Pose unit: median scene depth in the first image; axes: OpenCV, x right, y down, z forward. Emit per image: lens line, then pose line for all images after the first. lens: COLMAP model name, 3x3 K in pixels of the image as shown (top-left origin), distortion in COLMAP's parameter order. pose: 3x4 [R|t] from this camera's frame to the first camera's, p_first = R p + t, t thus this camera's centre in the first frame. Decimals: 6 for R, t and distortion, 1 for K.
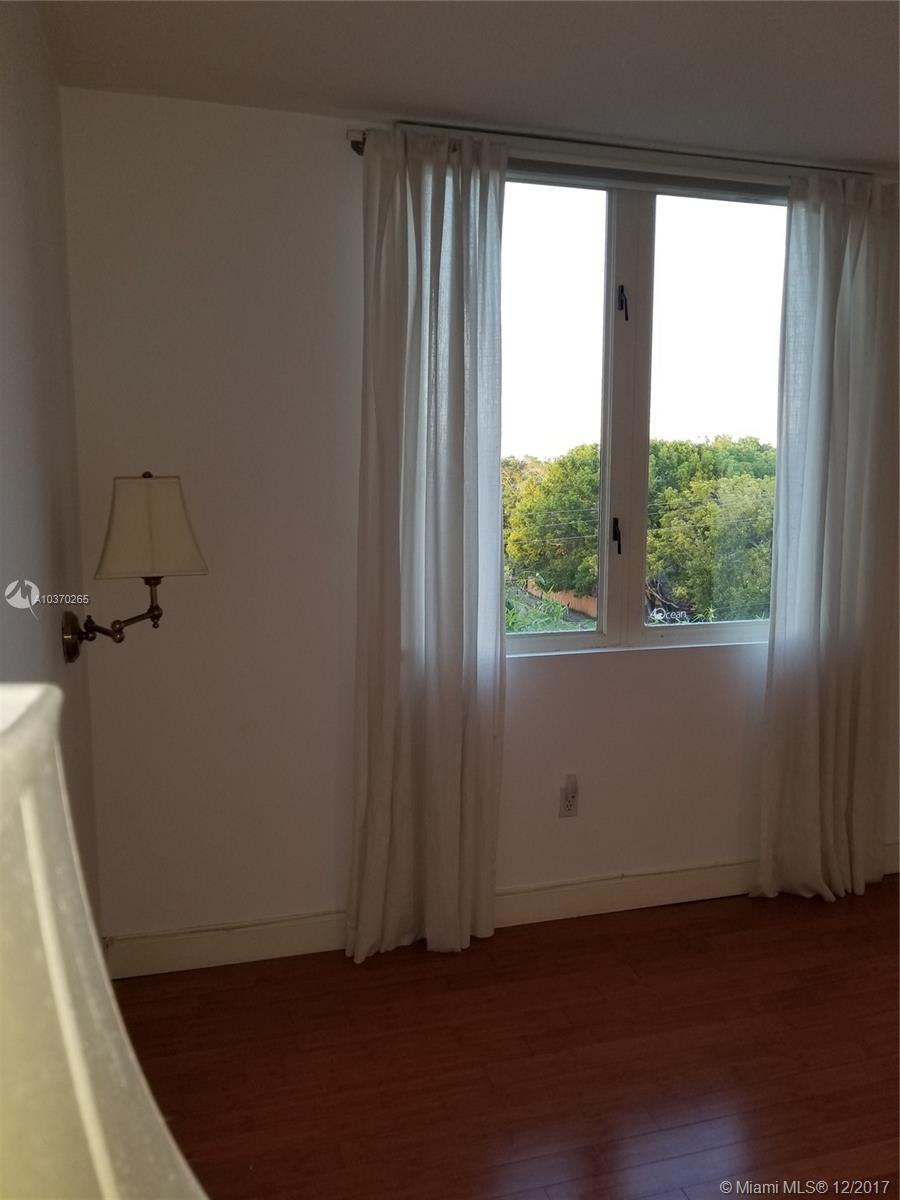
lens RADIAL K [[948.0, 0, 478.5], [0, 948.0, 599.3], [0, 0, 1]] dist [-0.007319, -0.006435]
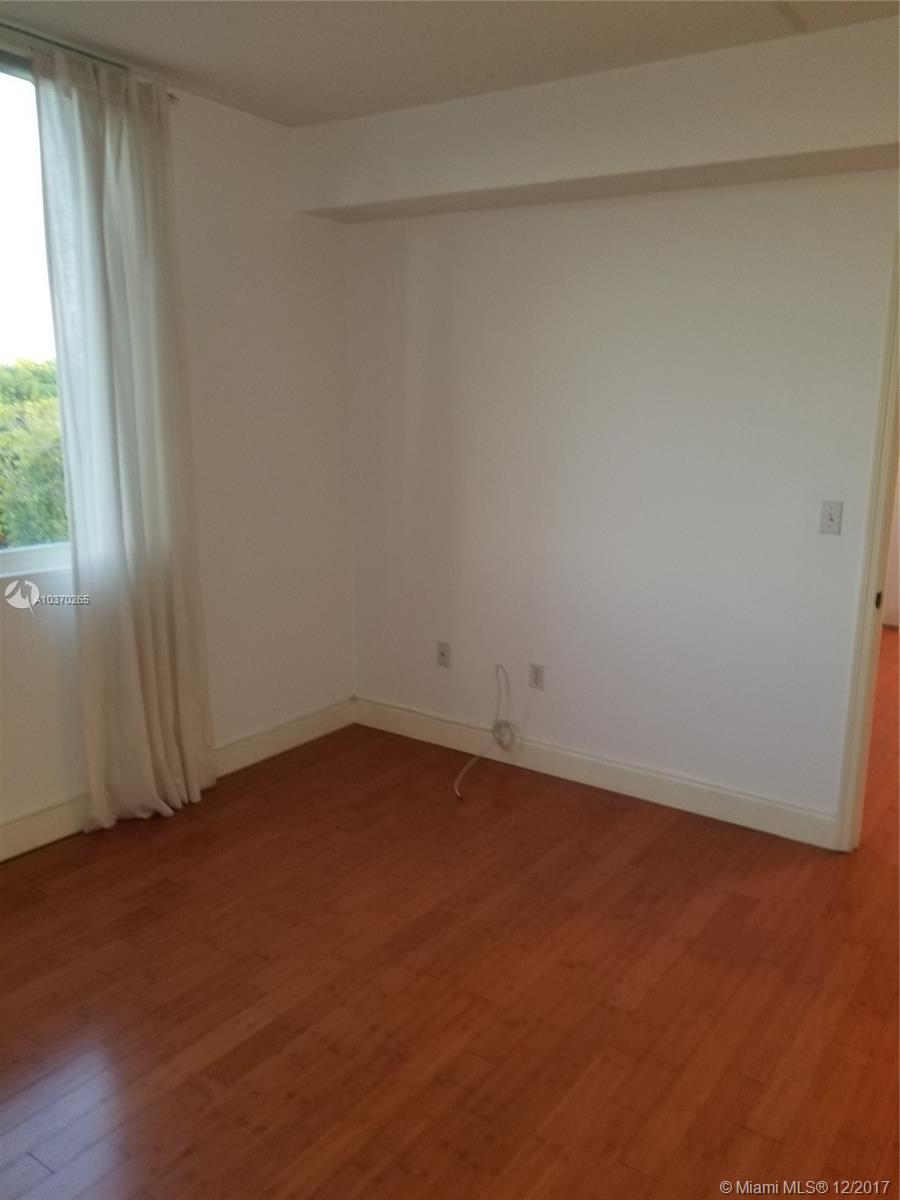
lens RADIAL K [[948.0, 0, 478.5], [0, 948.0, 599.3], [0, 0, 1]] dist [-0.007319, -0.006435]
pose [[0.778001, -0.114729, 0.617698, 0.030062], [0.069292, 0.992856, 0.097135, 0.013053], [-0.624430, -0.032769, 0.780393, 0.007380]]
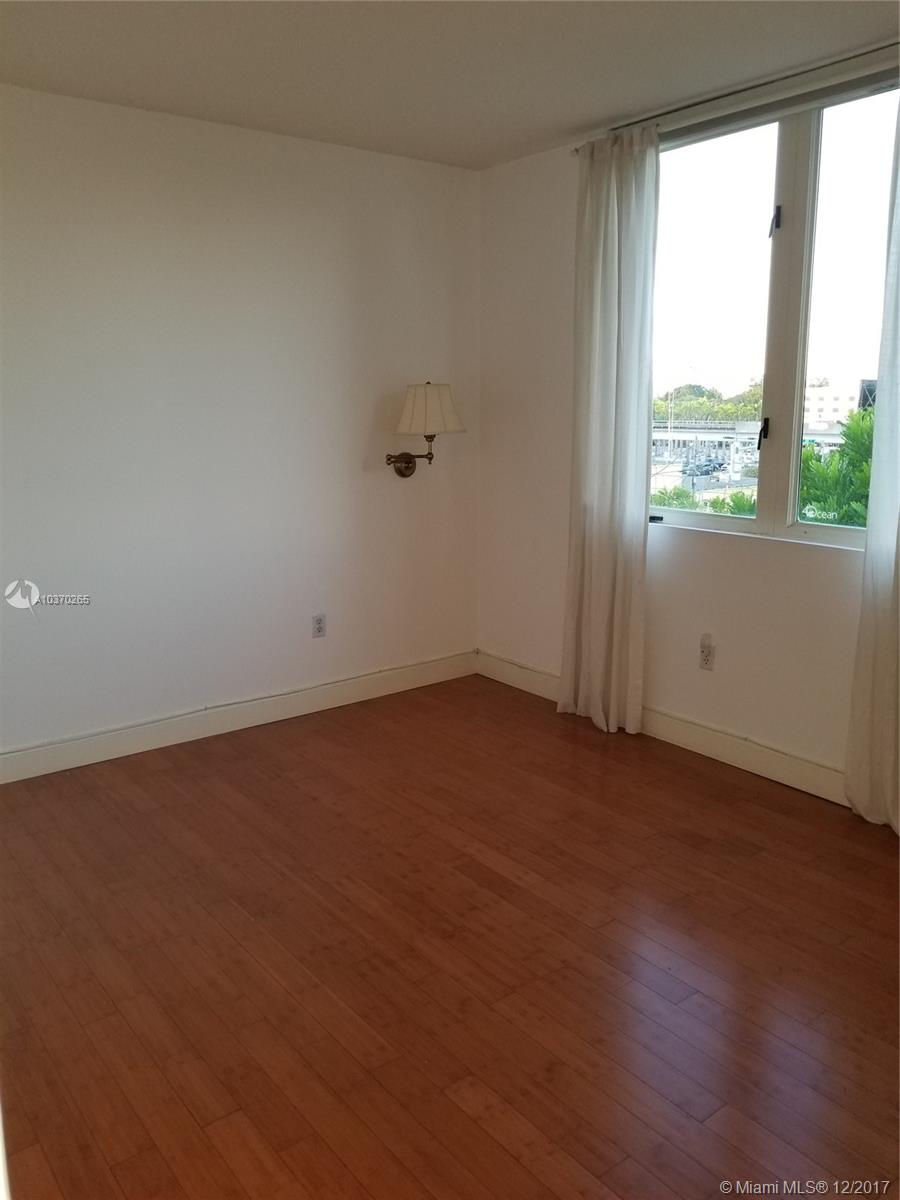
lens RADIAL K [[933.9, 0, 451.8], [0, 933.9, 580.9], [0, 0, 1]] dist [0.000370, -0.002309]
pose [[0.365511, 0.172062, -0.914766, 1.051760], [-0.125988, 0.982867, 0.134531, 0.001701], [0.922241, 0.066077, 0.380927, 0.249435]]
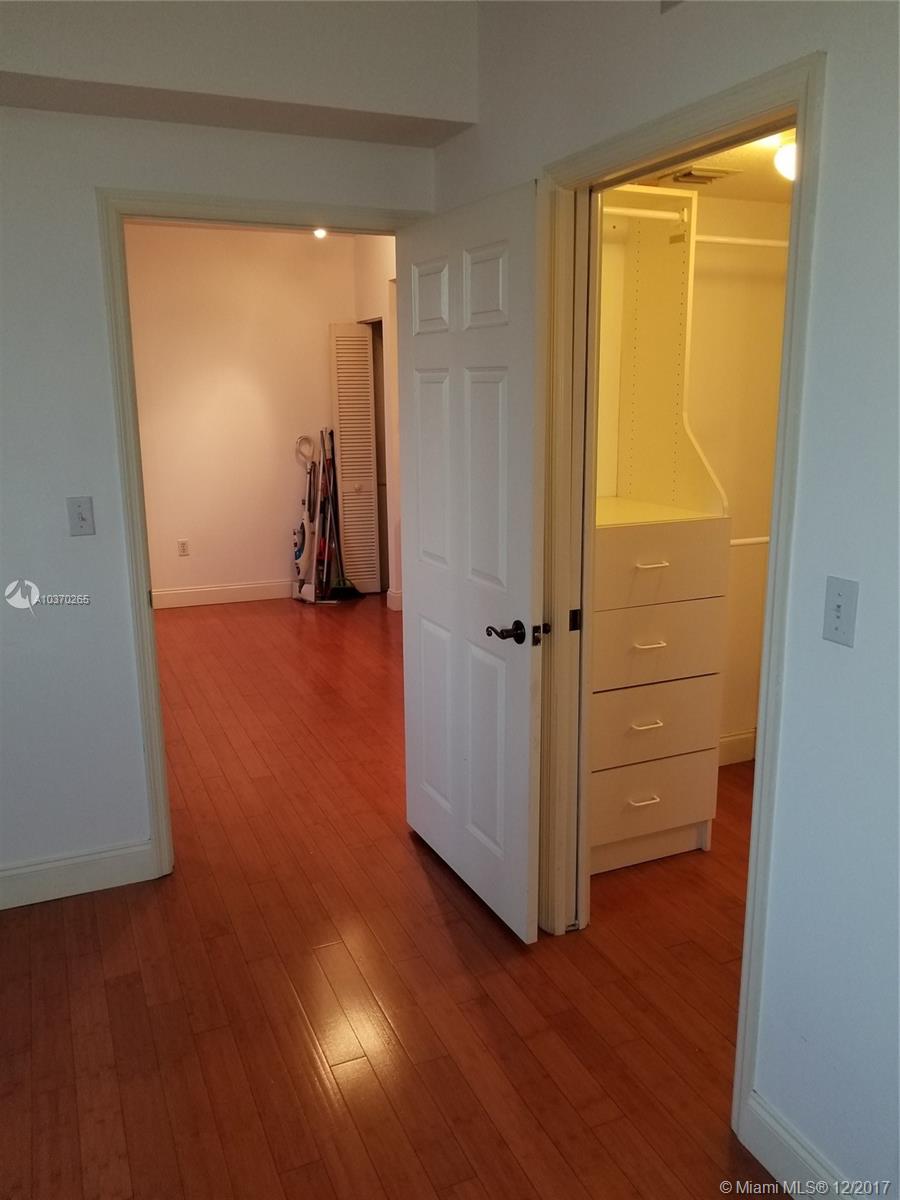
lens RADIAL K [[948.0, 0, 478.5], [0, 948.0, 599.3], [0, 0, 1]] dist [-0.007319, -0.006435]
pose [[-0.138284, -0.221797, 0.965238, 0.052604], [0.138631, 0.960671, 0.240608, -0.032776], [-0.980642, 0.167084, -0.102097, 0.295938]]
